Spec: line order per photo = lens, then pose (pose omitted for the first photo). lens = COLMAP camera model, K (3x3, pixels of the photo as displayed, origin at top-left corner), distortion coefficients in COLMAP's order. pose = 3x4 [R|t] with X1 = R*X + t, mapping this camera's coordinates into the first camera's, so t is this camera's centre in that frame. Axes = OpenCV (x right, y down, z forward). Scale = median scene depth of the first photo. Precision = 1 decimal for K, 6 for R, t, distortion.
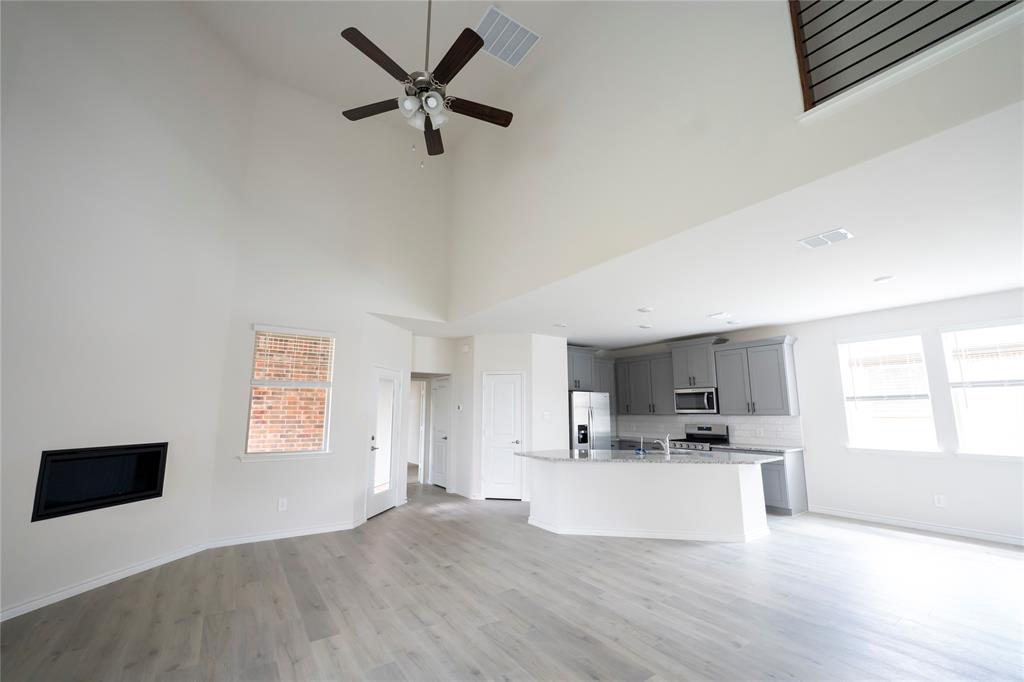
lens RADIAL K [[422.1, 0, 517.9], [0, 422.1, 340.1], [0, 0, 1]] dist [-0.018378, 0.000515]
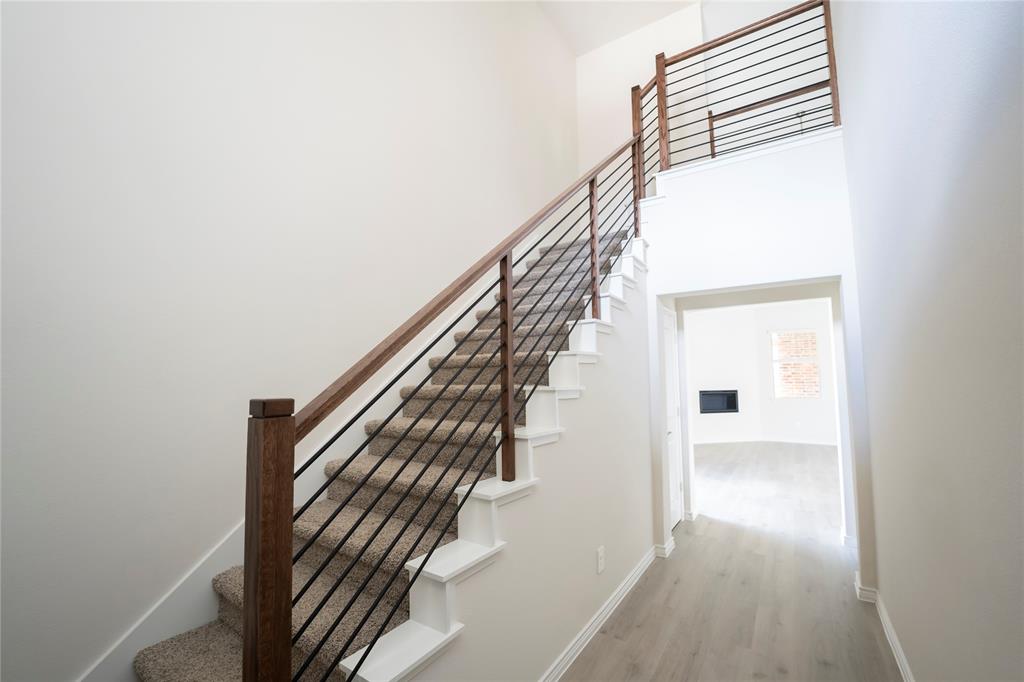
lens RADIAL K [[422.1, 0, 517.9], [0, 422.1, 340.1], [0, 0, 1]] dist [-0.018378, 0.000515]
pose [[0.376057, -0.081533, -0.923002, 0.851658], [0.160448, 0.986804, -0.021798, -0.166899], [0.912599, -0.139897, 0.384176, -0.942829]]
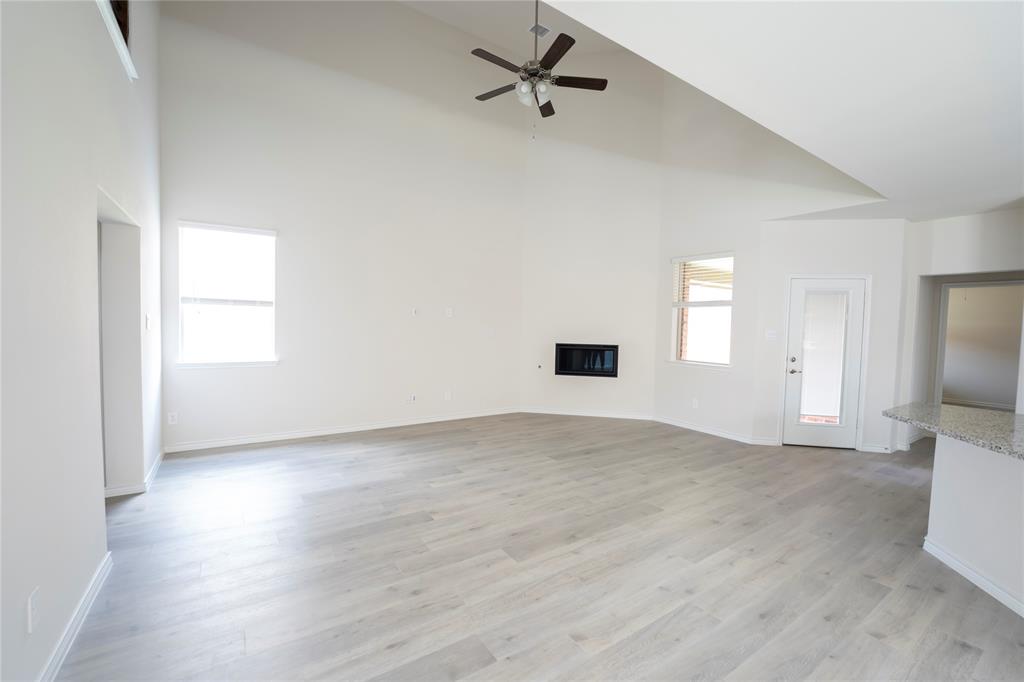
lens RADIAL K [[426.7, 0, 512.0], [0, 426.7, 341.0], [0, 0, 1]] dist [-0.000372, 0.000102]
pose [[-0.016491, 0.039975, -0.999065, 0.786081], [0.141206, 0.989279, 0.037253, 0.104652], [0.989843, -0.140459, -0.021959, 0.605573]]
